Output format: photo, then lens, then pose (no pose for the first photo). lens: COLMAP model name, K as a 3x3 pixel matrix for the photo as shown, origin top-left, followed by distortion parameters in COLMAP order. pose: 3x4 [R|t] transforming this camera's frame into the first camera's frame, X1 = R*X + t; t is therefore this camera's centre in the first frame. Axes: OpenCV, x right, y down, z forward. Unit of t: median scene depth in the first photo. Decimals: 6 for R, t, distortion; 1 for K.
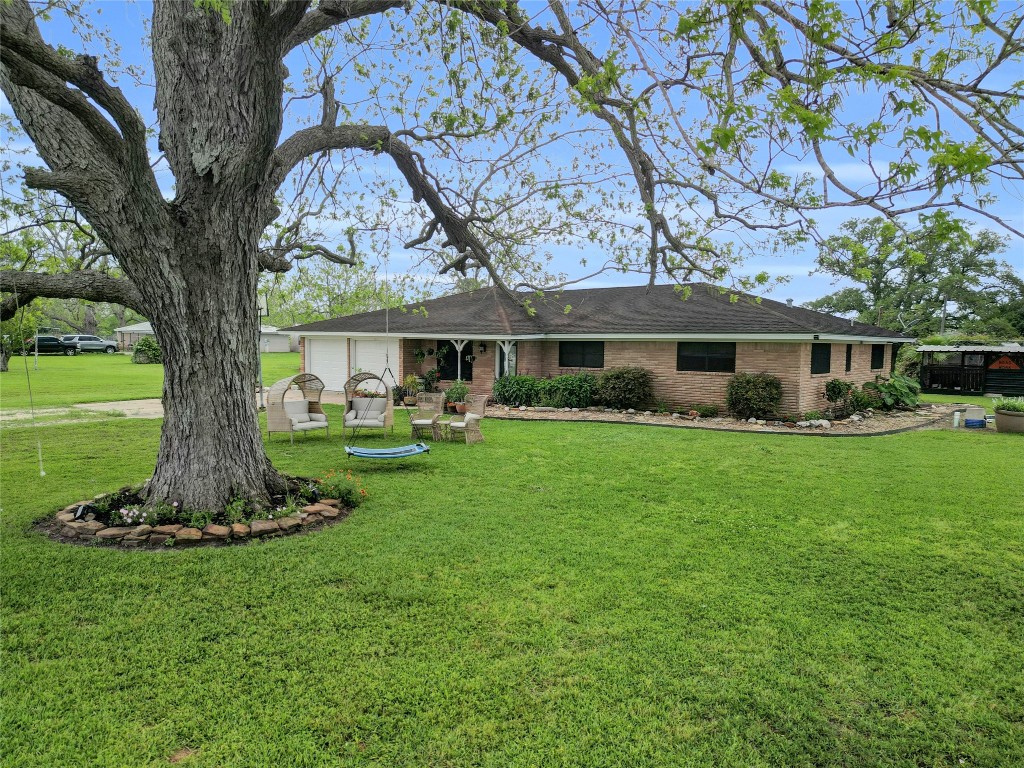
lens RADIAL K [[706.4, 0, 489.0], [0, 706.4, 387.7], [0, 0, 1]] dist [0.078187, 0.000584]
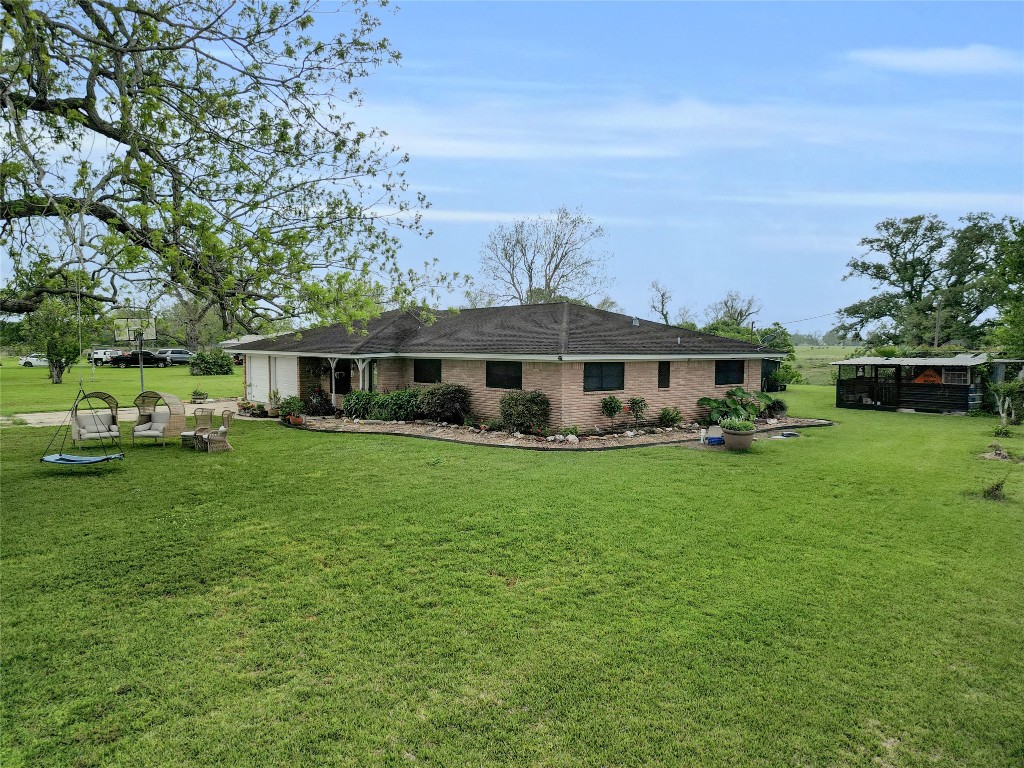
lens RADIAL K [[716.7, 0, 507.9], [0, 716.7, 390.5], [0, 0, 1]] dist [0.076941, -0.090628]
pose [[0.980630, 0.002287, -0.195856, 0.499743], [-0.003026, 0.999989, -0.003475, -0.015191], [0.195846, 0.004001, 0.980627, -0.055373]]
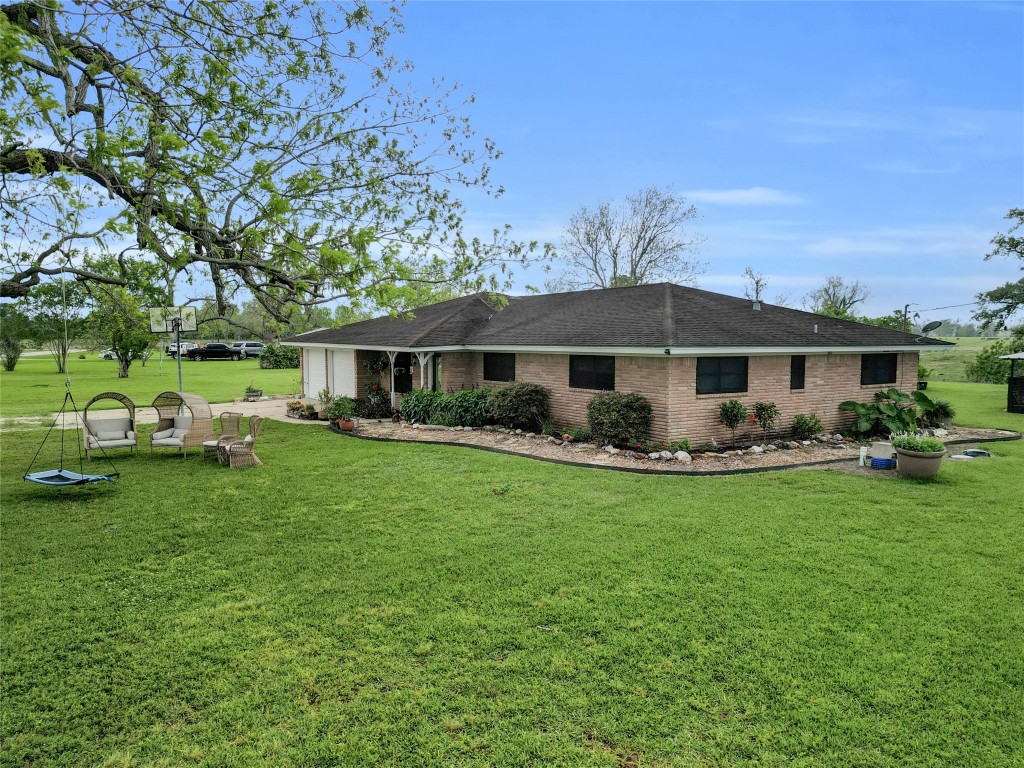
lens RADIAL K [[716.7, 0, 507.9], [0, 716.7, 390.5], [0, 0, 1]] dist [0.076941, -0.090628]
pose [[0.953412, 0.009643, -0.301517, 0.450025], [-0.007572, 0.999939, 0.008039, -0.026250], [0.301576, -0.005382, 0.953427, 0.131973]]
